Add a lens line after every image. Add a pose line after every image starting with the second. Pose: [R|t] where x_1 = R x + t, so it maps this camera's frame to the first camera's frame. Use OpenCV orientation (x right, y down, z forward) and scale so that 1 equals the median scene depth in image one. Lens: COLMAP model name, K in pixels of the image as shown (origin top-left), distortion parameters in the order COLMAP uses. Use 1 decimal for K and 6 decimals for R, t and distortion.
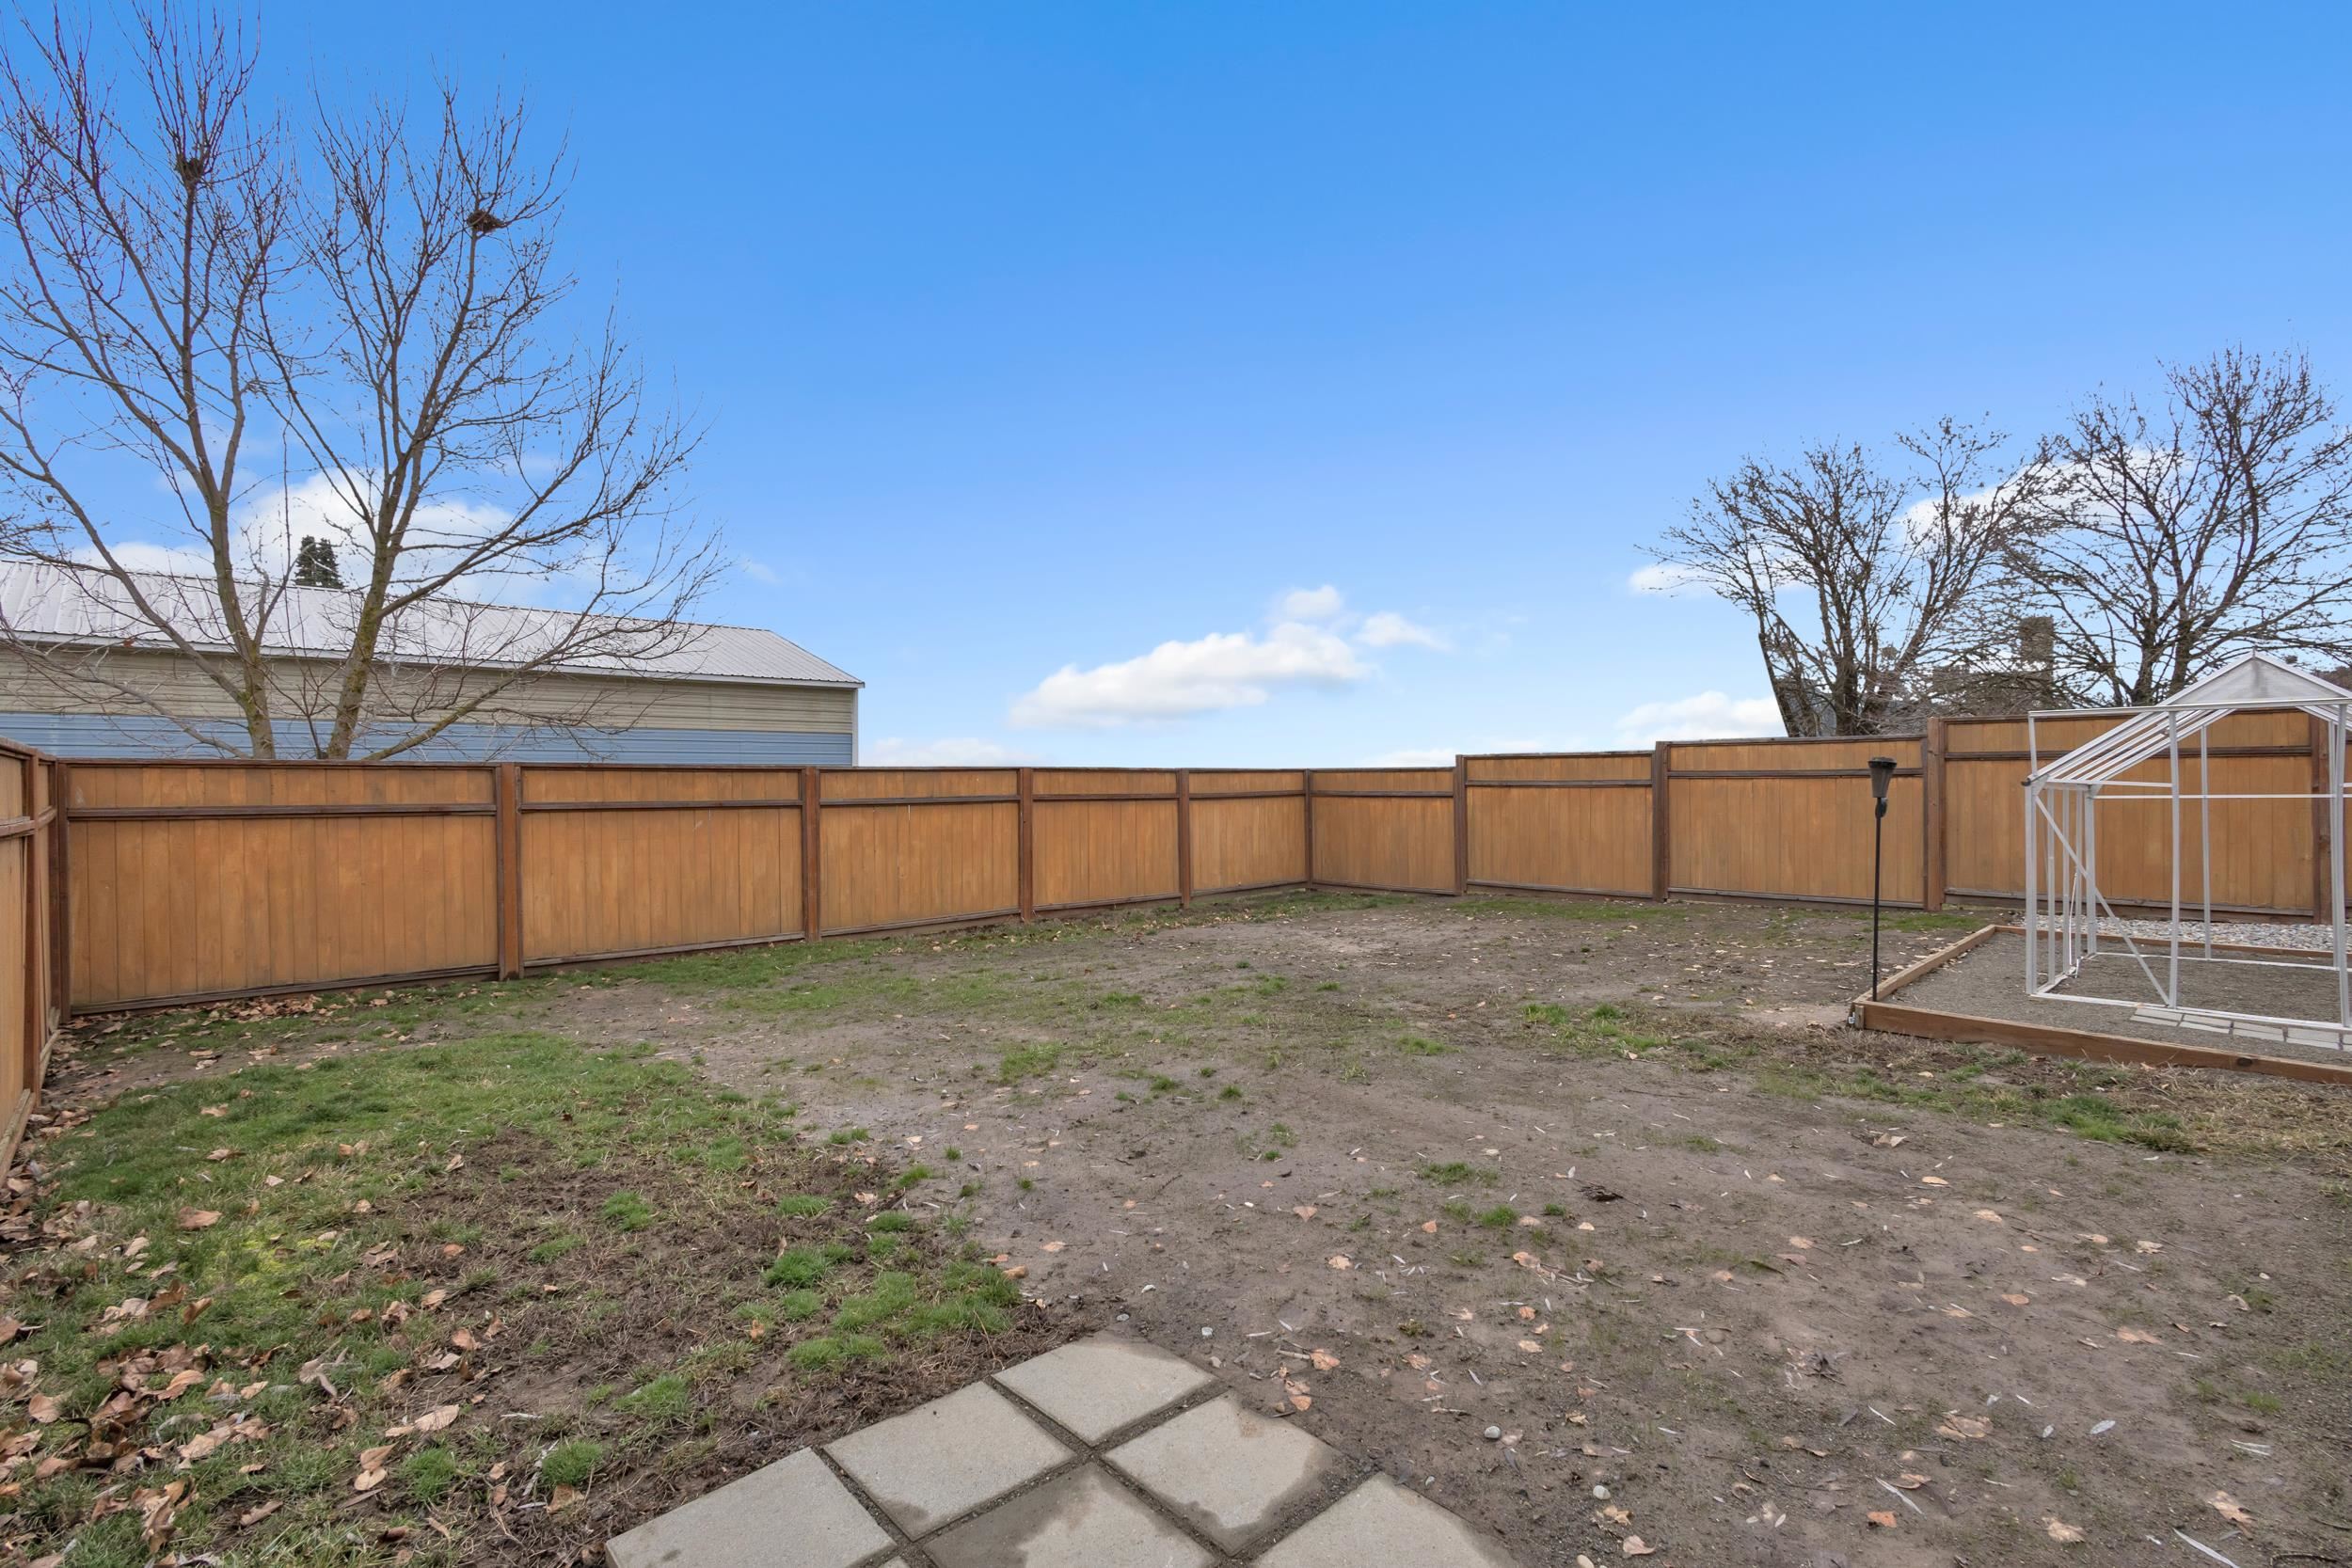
lens RADIAL K [[1035.9, 0, 1199.8], [0, 1035.9, 806.9], [0, 0, 1]] dist [0.006059, 0.000837]
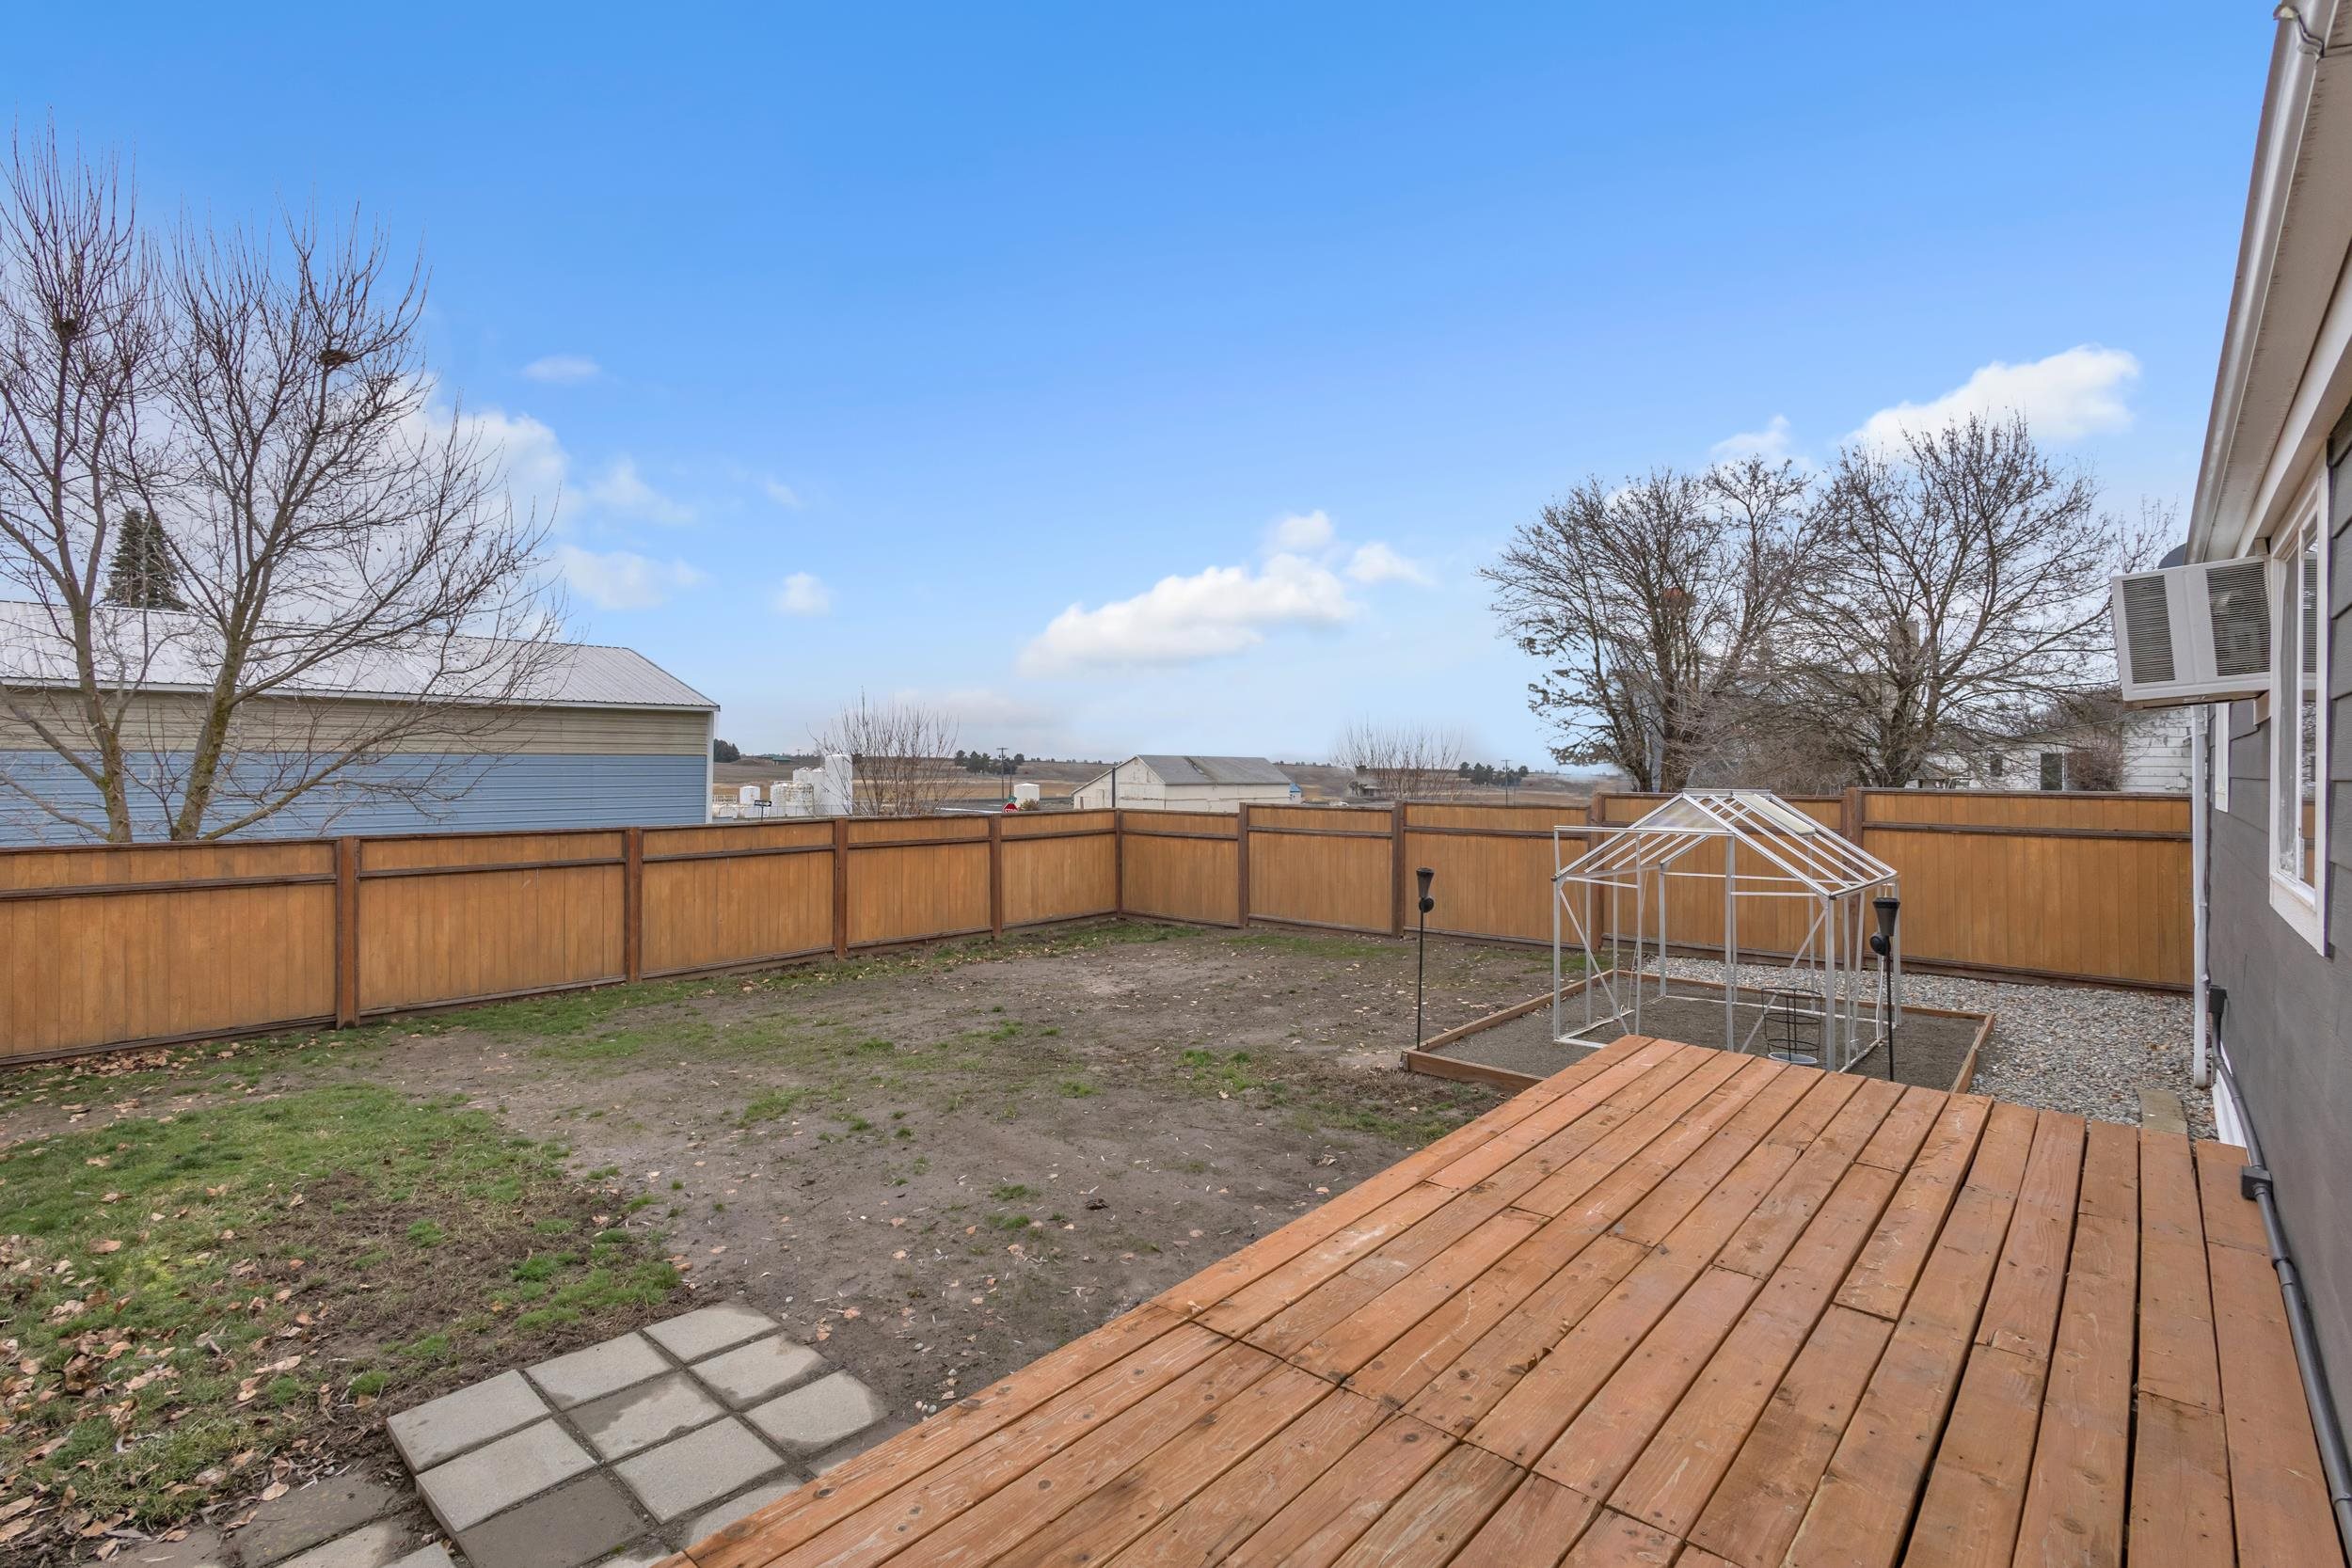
lens RADIAL K [[1048.2, 0, 1176.0], [0, 1048.2, 784.0], [0, 0, 1]] dist [0.006788, -0.001137]
pose [[0.997095, 0.007055, 0.075838, 0.270946], [-0.005923, 0.999868, -0.015145, -0.158289], [-0.075935, 0.014652, 0.997005, -0.394665]]
